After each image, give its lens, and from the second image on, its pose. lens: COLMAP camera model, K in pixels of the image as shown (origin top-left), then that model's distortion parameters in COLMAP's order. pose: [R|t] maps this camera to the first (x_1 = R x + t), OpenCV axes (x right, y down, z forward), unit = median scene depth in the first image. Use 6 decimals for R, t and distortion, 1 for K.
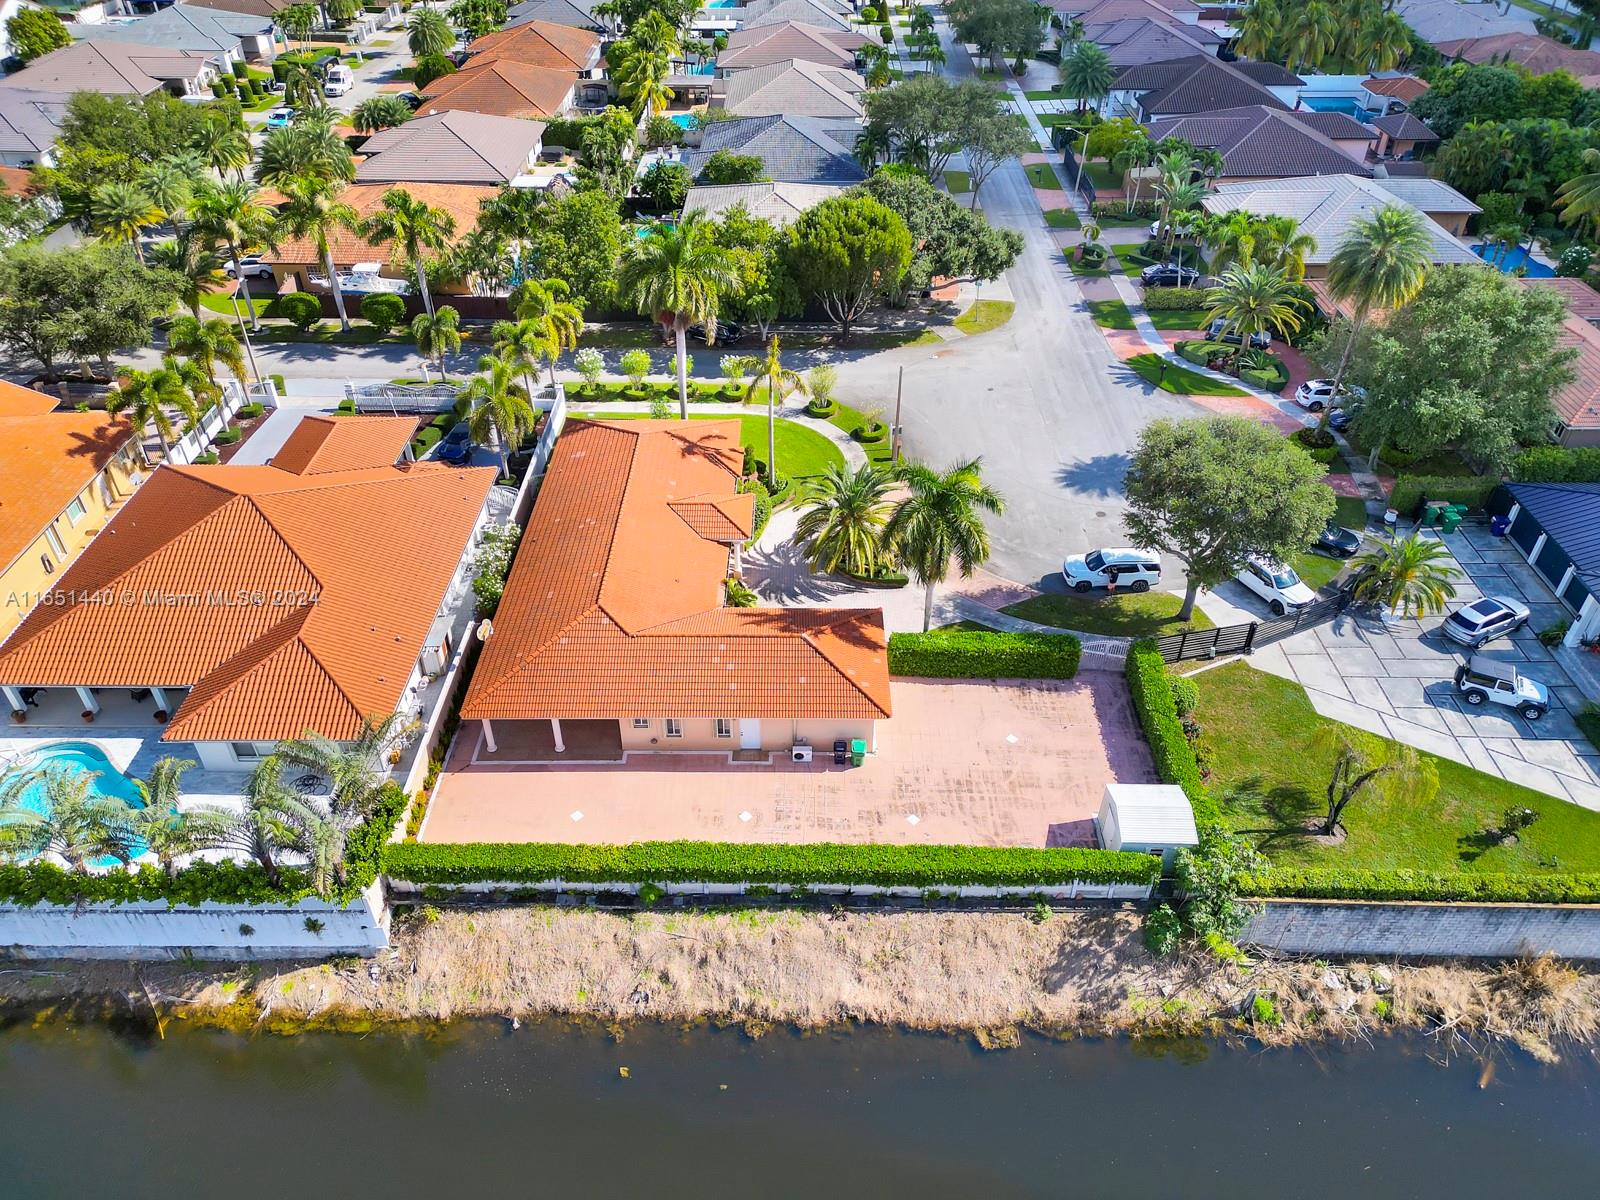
lens RADIAL K [[1117.6, 0, 800.0], [0, 1117.6, 600.0], [0, 0, 1]] dist [0.042463, -0.042429]
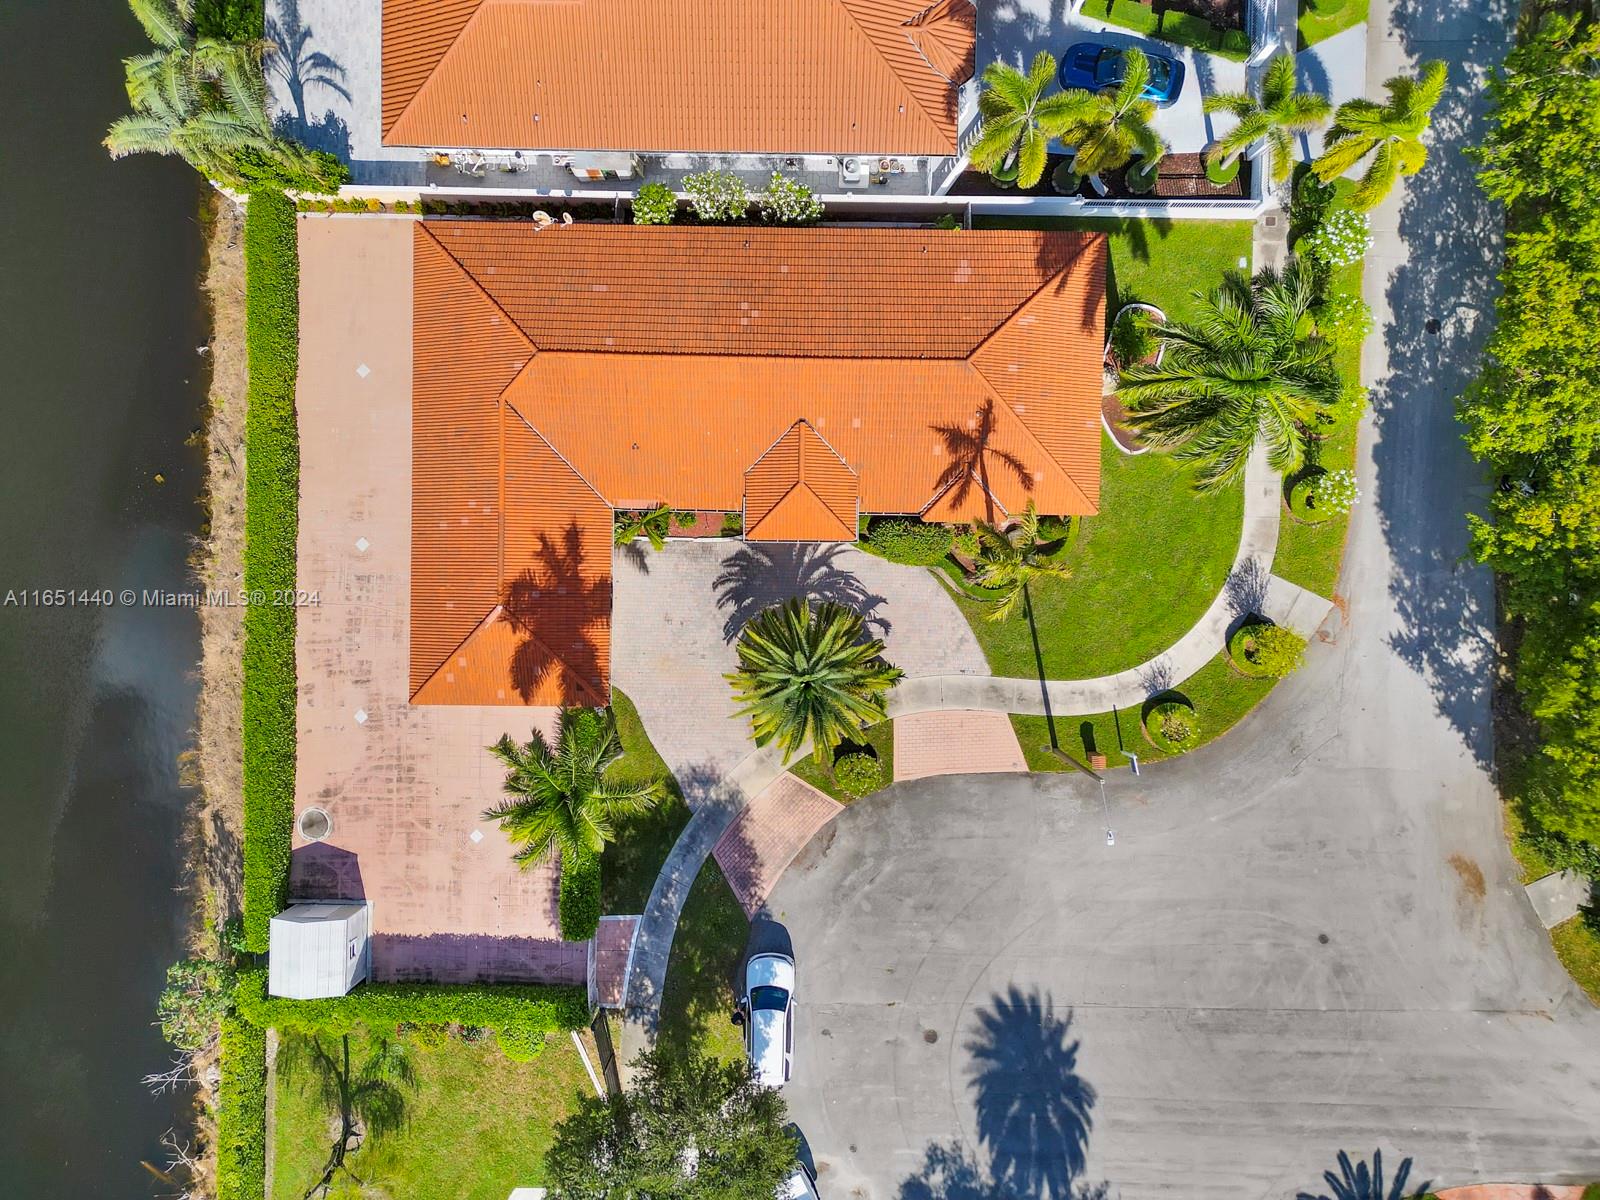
lens RADIAL K [[1089.0, 0, 800.0], [0, 1089.0, 600.0], [0, 0, 1]] dist [0.051780, -0.045776]
pose [[-0.011004, 0.999862, 0.012480, -0.014849], [-0.603087, -0.016592, 0.797503, -0.719330], [0.797600, 0.001249, 0.603186, 0.657865]]
